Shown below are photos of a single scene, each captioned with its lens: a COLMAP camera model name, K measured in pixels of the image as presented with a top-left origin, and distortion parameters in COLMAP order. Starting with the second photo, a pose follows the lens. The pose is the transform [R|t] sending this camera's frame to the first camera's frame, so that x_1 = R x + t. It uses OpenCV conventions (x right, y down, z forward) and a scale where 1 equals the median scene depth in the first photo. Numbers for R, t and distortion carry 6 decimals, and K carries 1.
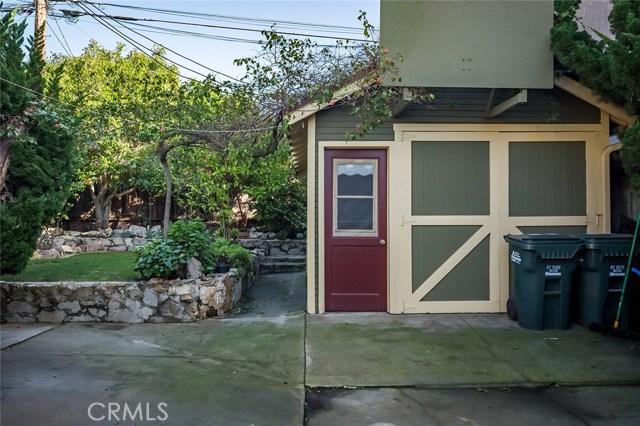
lens RADIAL K [[486.2, 0, 319.9], [0, 486.2, 214.1], [0, 0, 1]] dist [-0.000278, 0.001222]
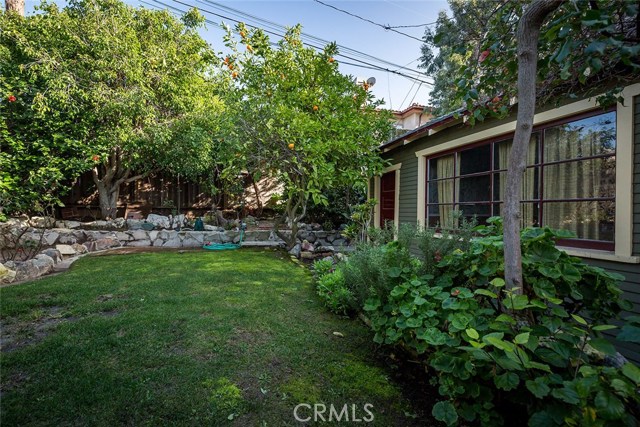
lens RADIAL K [[285.9, 0, 320.6], [0, 285.9, 210.5], [0, 0, 1]] dist [-0.000816, -0.000278]
pose [[0.960192, 0.011055, 0.279121, -0.252920], [-0.018156, 0.999574, 0.022867, -0.000991], [-0.278749, -0.027024, 0.959984, 0.450970]]
